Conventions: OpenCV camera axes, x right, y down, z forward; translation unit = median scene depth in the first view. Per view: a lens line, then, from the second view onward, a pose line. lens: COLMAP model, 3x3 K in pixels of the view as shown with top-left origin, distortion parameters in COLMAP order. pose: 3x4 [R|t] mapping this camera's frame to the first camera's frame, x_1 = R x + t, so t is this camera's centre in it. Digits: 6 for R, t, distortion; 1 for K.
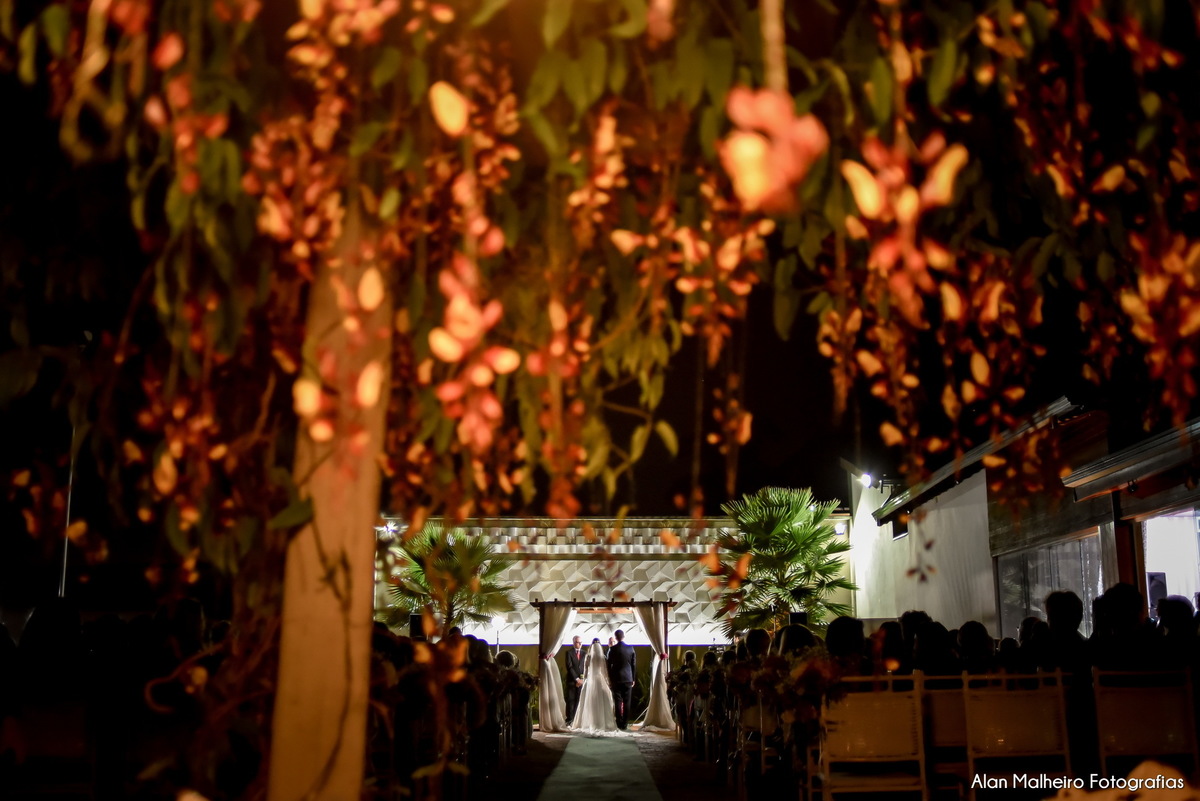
lens RADIAL K [[1221.0, 0, 600.0], [0, 1221.0, 400.5], [0, 0, 1]] dist [-0.082207, 0.037885]
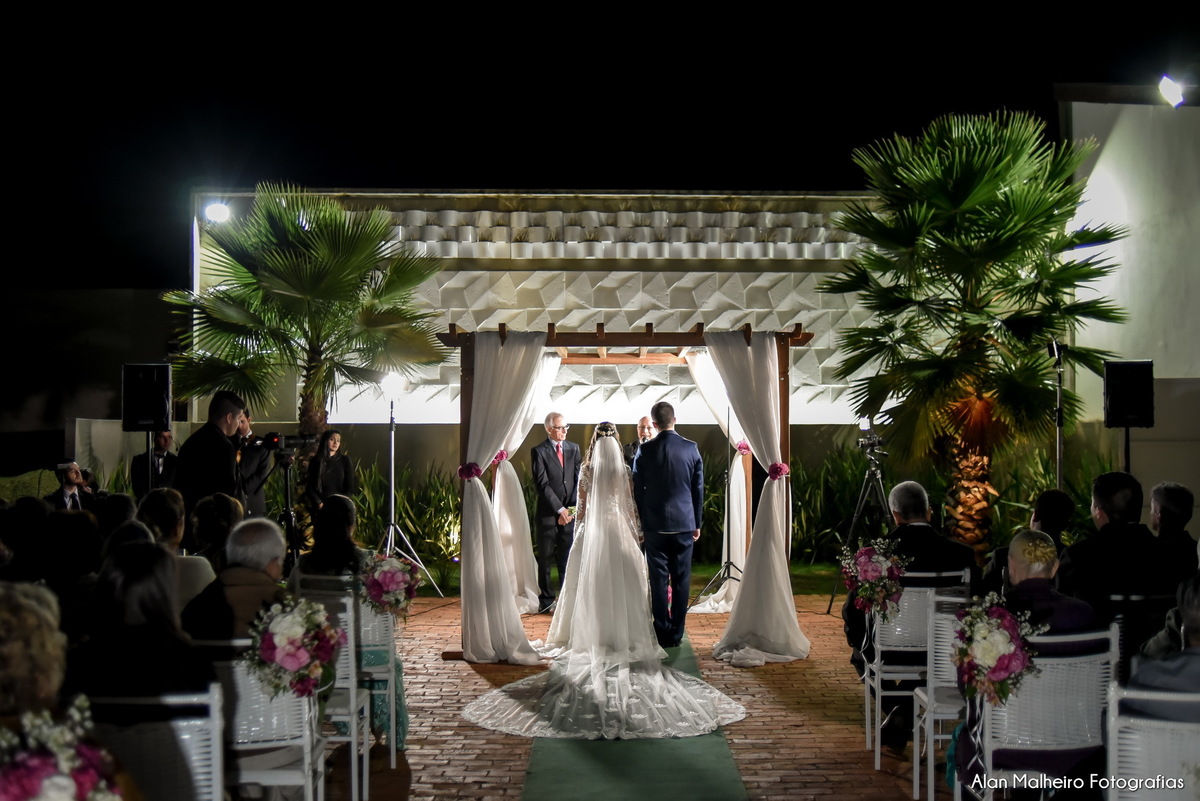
lens RADIAL K [[1221.0, 0, 600.0], [0, 1221.0, 400.5], [0, 0, 1]] dist [-0.082207, 0.037885]
pose [[0.999999, 0.000943, 0.001026, -0.004736], [-0.001124, 0.981052, 0.193741, 0.091822], [-0.000824, -0.193742, 0.981052, 0.507608]]
